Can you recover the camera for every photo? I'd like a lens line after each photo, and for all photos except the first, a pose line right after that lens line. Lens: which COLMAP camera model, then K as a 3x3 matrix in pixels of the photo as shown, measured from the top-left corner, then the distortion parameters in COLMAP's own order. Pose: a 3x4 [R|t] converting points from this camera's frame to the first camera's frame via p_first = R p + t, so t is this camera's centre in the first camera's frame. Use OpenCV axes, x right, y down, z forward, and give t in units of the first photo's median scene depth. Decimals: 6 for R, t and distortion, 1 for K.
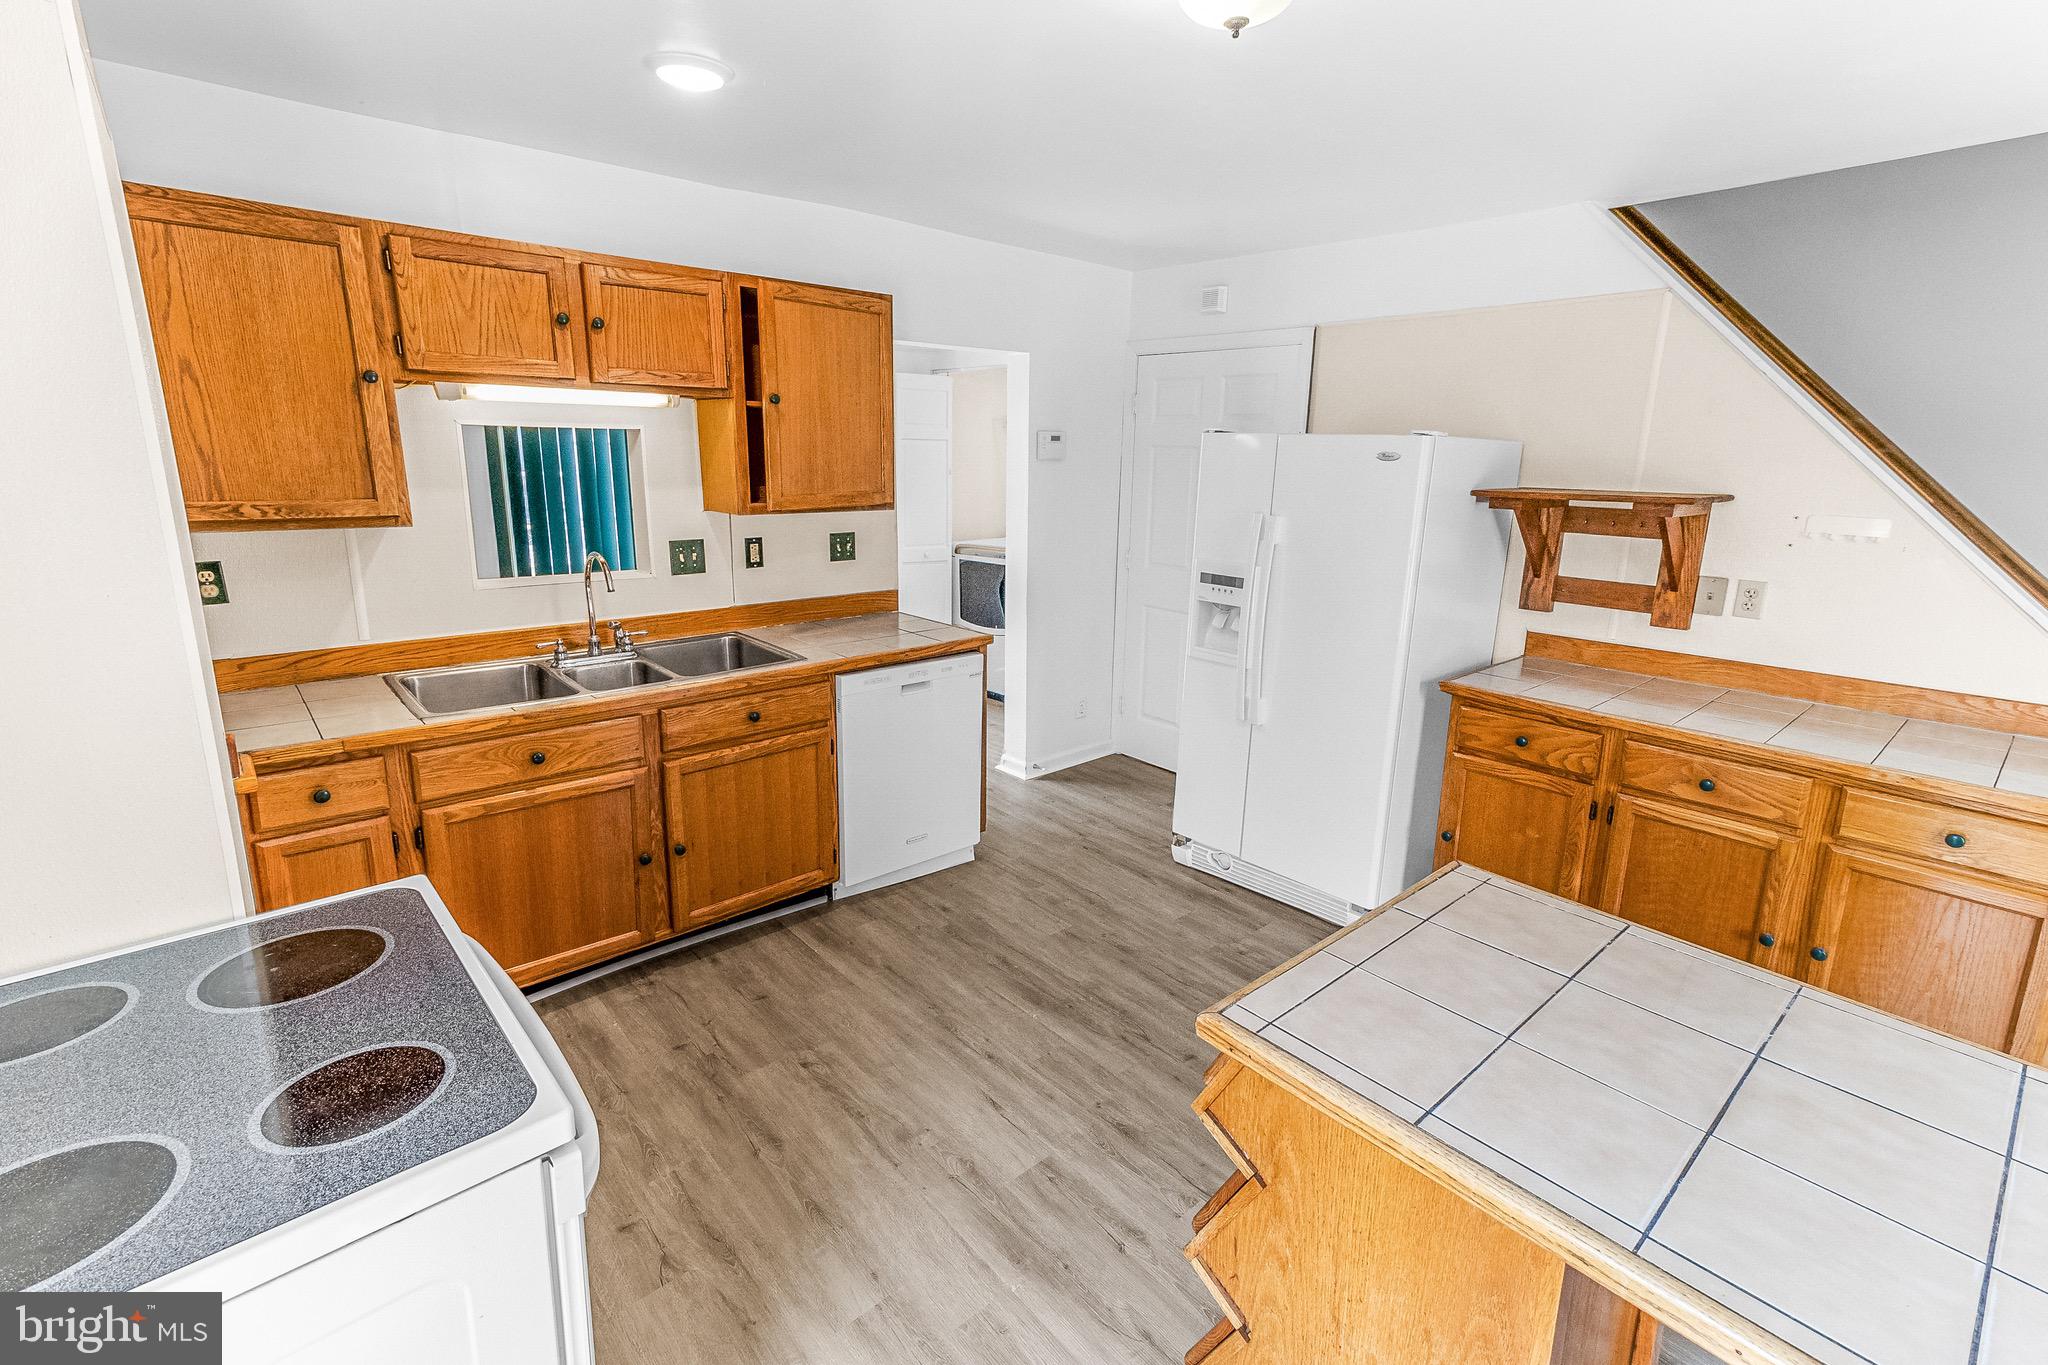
lens RADIAL K [[924.9, 0, 1024.6], [0, 924.9, 649.9], [0, 0, 1]] dist [0.001350, 0.000362]
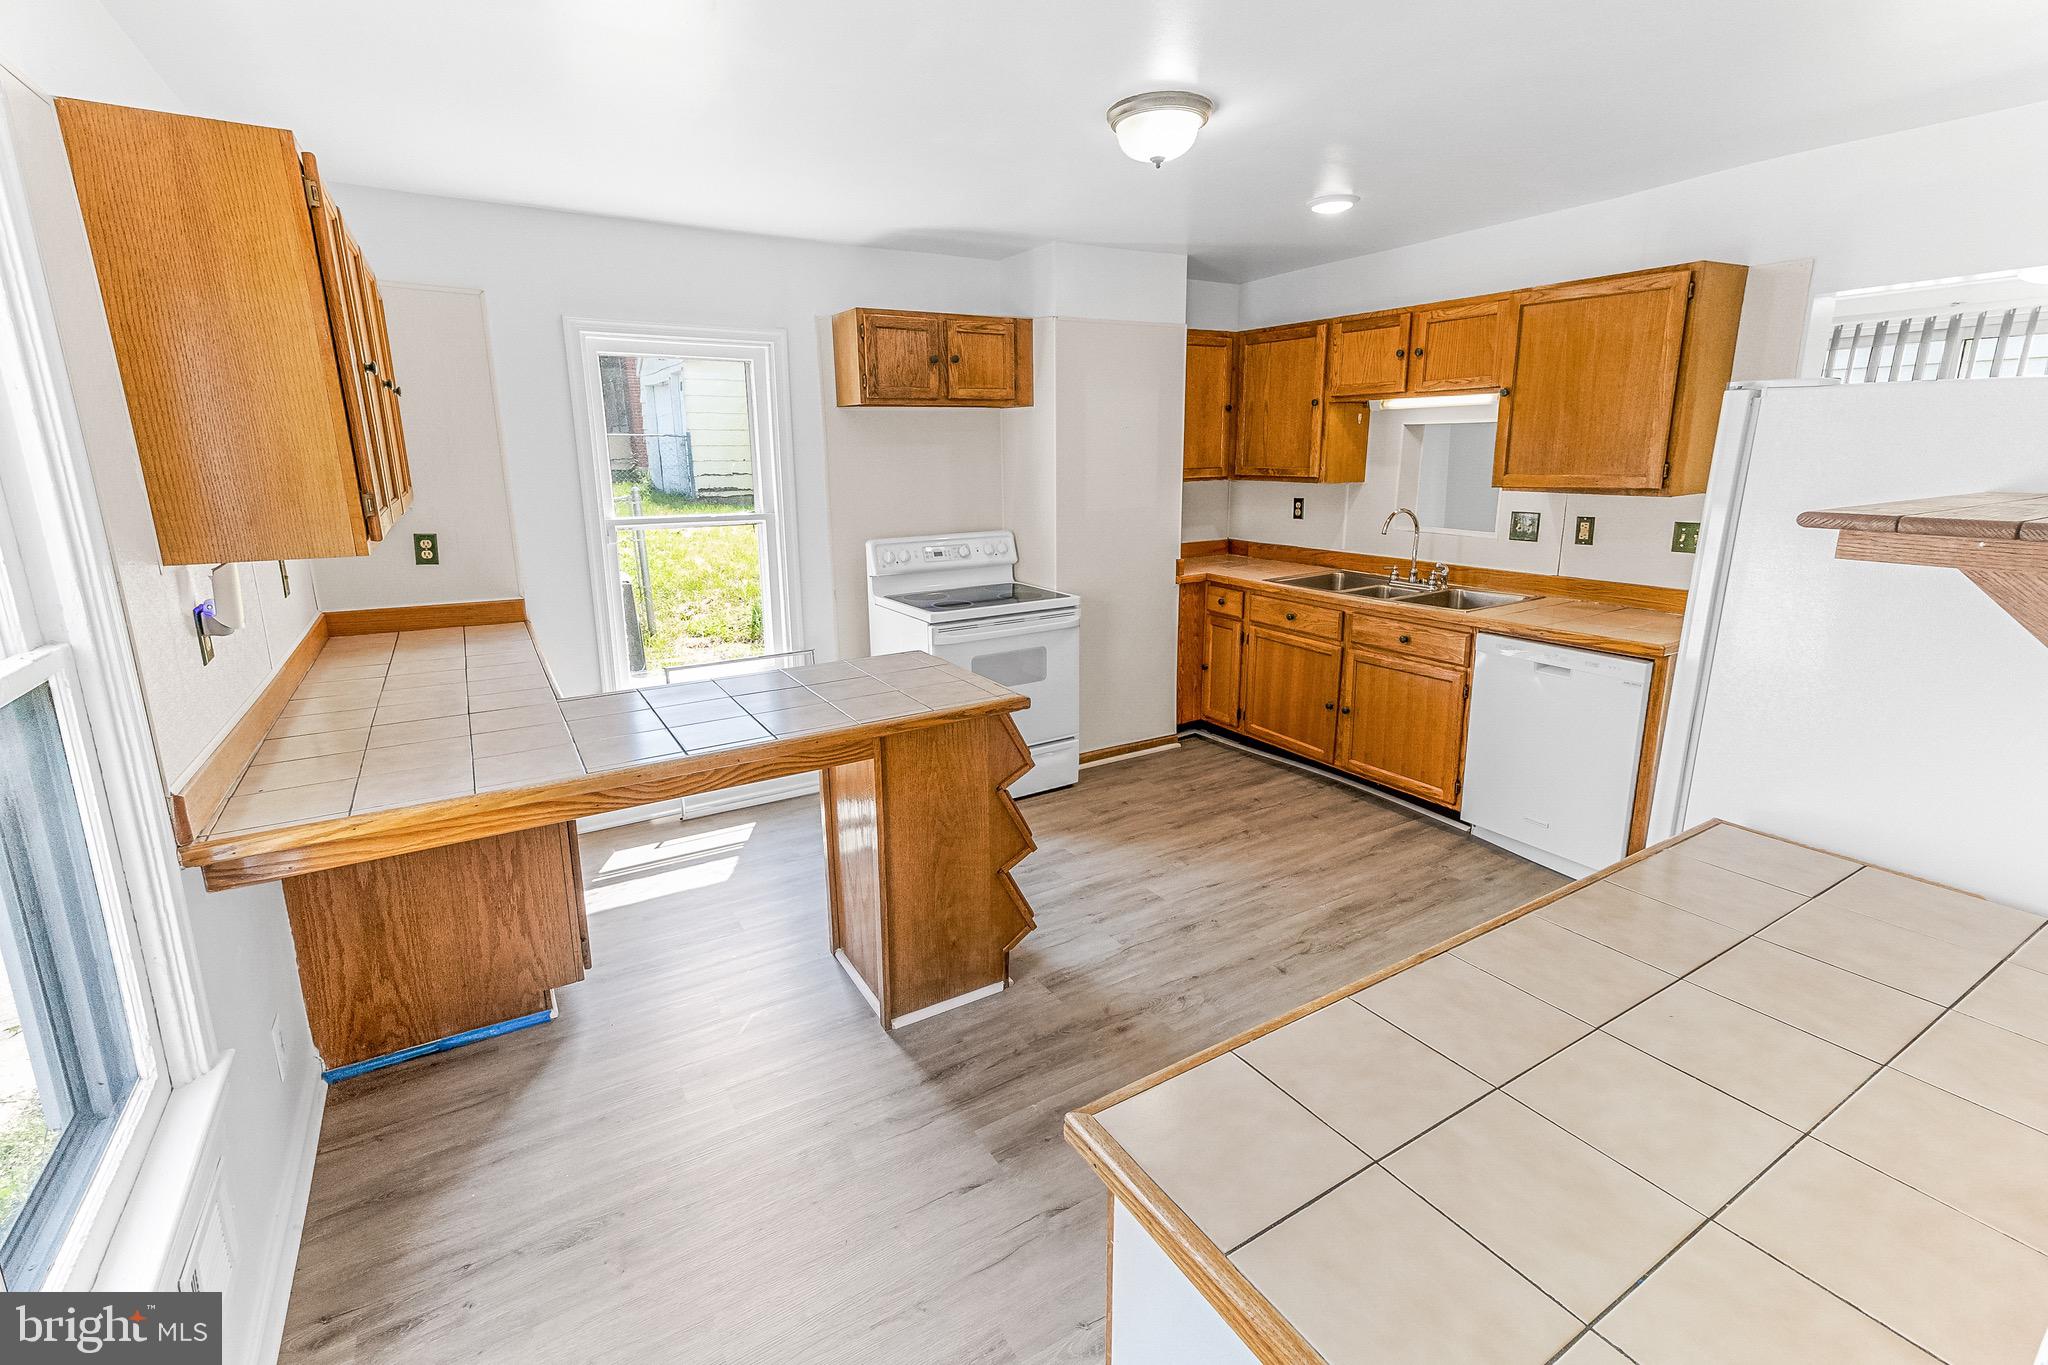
lens RADIAL K [[924.9, 0, 1024.6], [0, 924.9, 649.9], [0, 0, 1]] dist [0.001350, 0.000362]
pose [[-0.181375, 0.200486, -0.962761, 1.135998], [-0.199904, 0.951042, 0.235706, -0.122282], [0.962882, 0.235211, -0.132417, 0.690276]]
